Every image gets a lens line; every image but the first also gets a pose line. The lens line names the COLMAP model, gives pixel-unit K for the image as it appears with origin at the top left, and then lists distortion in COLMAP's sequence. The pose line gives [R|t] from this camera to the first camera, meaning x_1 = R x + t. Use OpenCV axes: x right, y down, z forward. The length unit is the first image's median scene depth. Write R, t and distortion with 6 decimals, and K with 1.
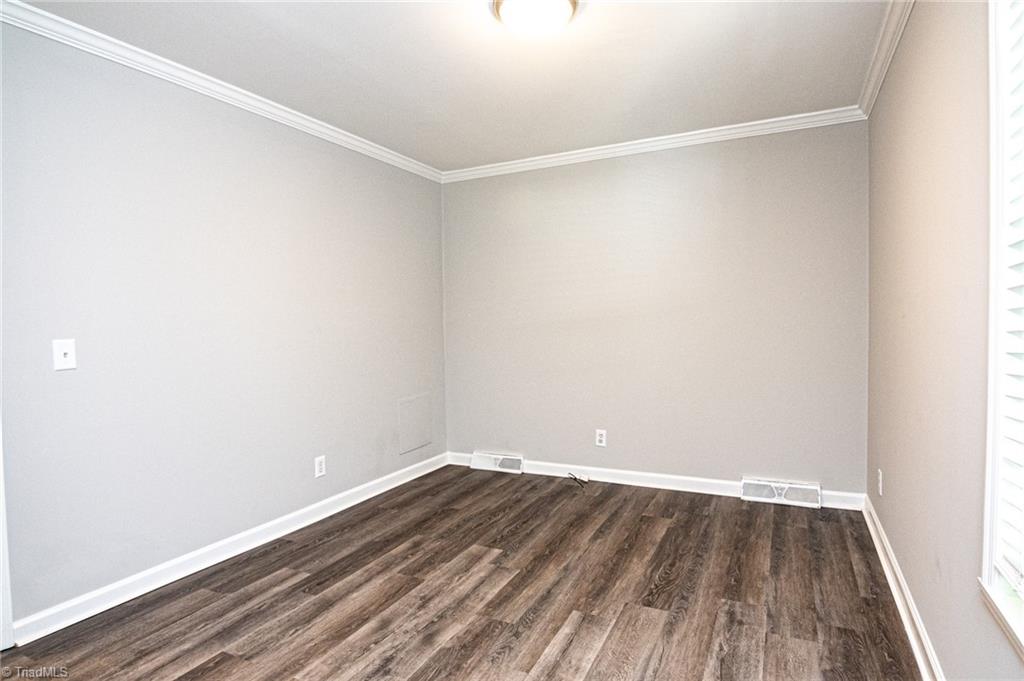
lens RADIAL K [[553.5, 0, 515.2], [0, 553.5, 339.6], [0, 0, 1]] dist [0.005491, -0.020297]
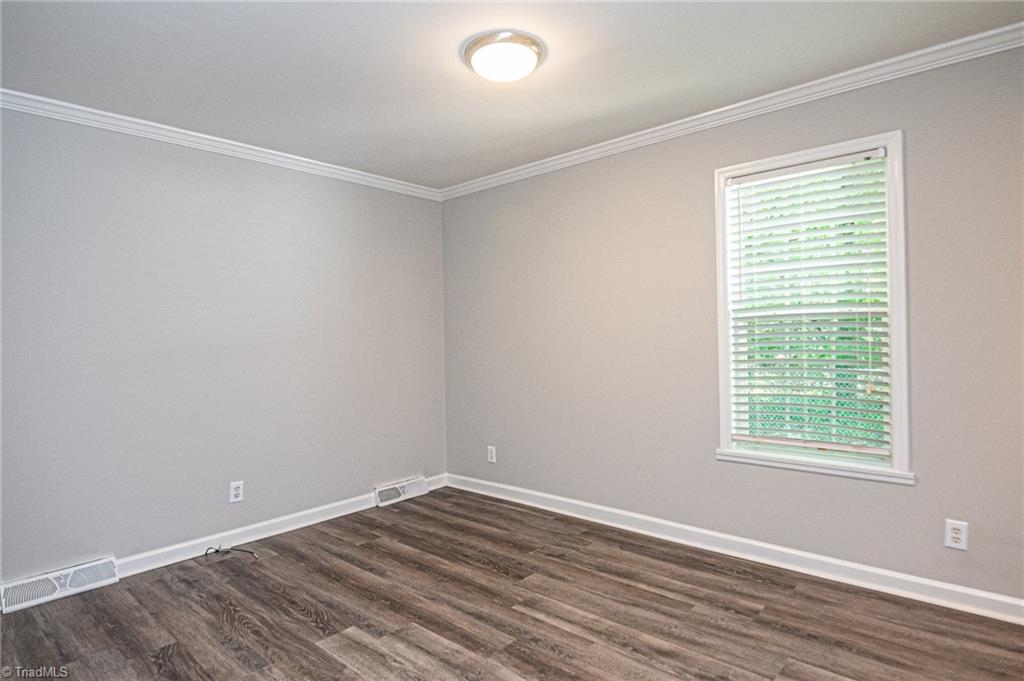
lens RADIAL K [[553.5, 0, 515.2], [0, 553.5, 339.6], [0, 0, 1]] dist [0.005491, -0.020297]
pose [[0.264653, 0.009139, 0.964300, -0.743550], [0.049317, 0.998518, -0.022999, -0.011041], [-0.963082, 0.053643, 0.263810, 0.527443]]
